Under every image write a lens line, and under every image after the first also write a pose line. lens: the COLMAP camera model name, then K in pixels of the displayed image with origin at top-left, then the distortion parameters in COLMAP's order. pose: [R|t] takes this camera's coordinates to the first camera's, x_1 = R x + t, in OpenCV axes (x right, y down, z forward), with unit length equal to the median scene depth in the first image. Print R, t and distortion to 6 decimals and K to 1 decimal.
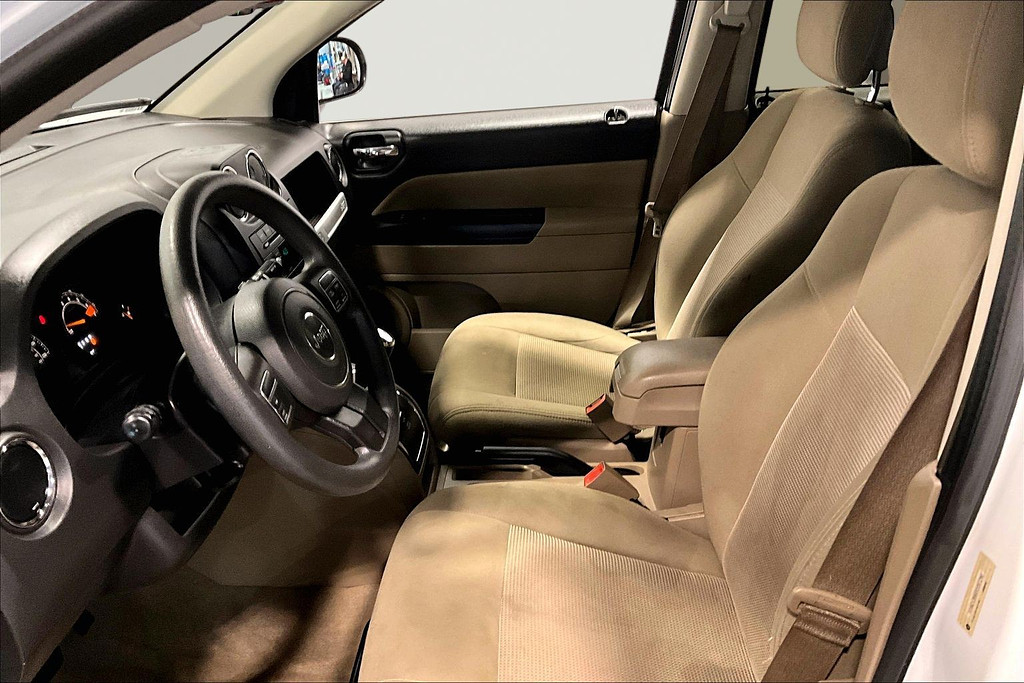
lens RADIAL K [[832.1, 0, 503.7], [0, 832.1, 338.8], [0, 0, 1]] dist [0.106350, -0.244932]
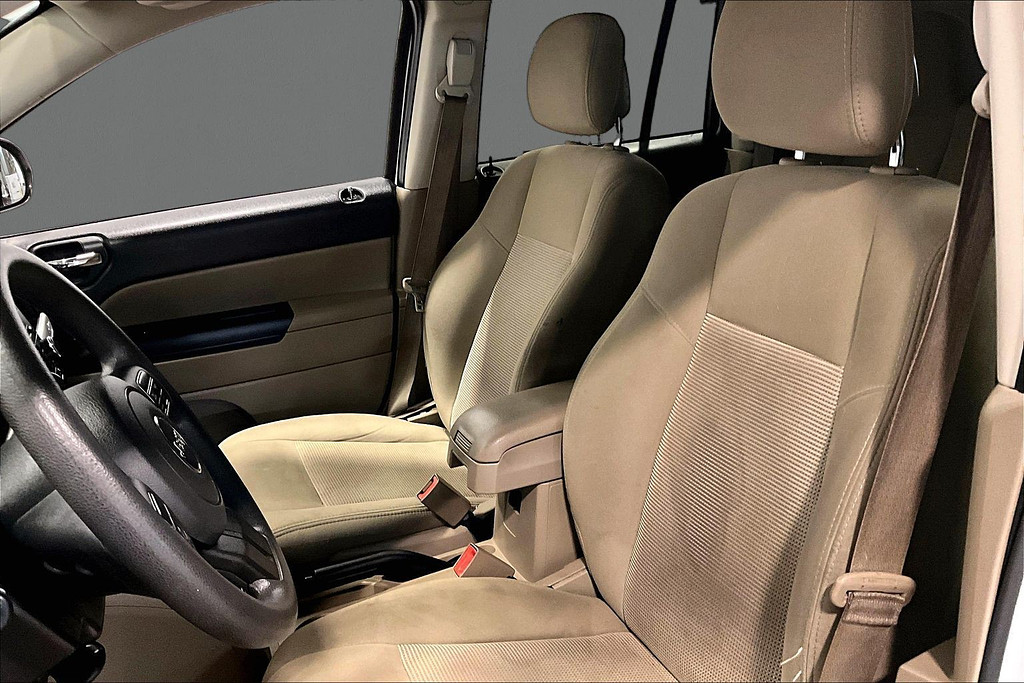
lens RADIAL K [[832.1, 0, 503.7], [0, 832.1, 338.8], [0, 0, 1]] dist [0.106350, -0.244932]
pose [[0.897647, -0.155742, 0.412278, -0.137049], [0.212545, 0.972482, -0.095406, 0.020968], [-0.386075, 0.173269, 0.906049, 0.108475]]
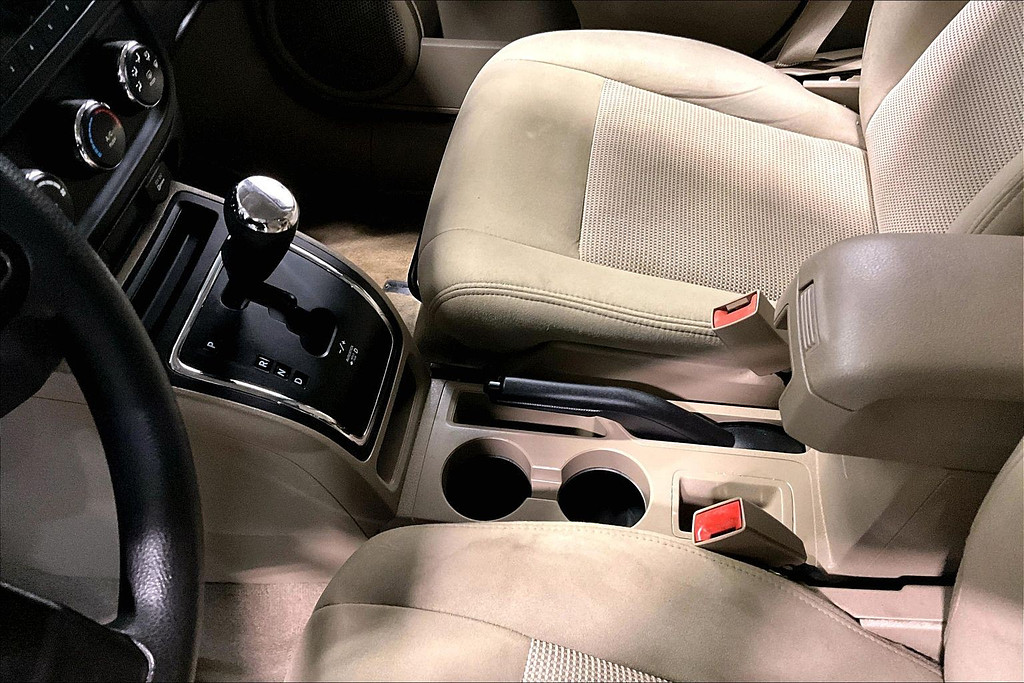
lens RADIAL K [[813.6, 0, 495.8], [0, 813.6, 341.6], [0, 0, 1]] dist [0.099229, -0.166053]
pose [[0.992333, 0.075624, -0.097753, 0.015525], [-0.023125, 0.890587, 0.454224, -0.104069], [0.121408, -0.448481, 0.885508, 0.458958]]
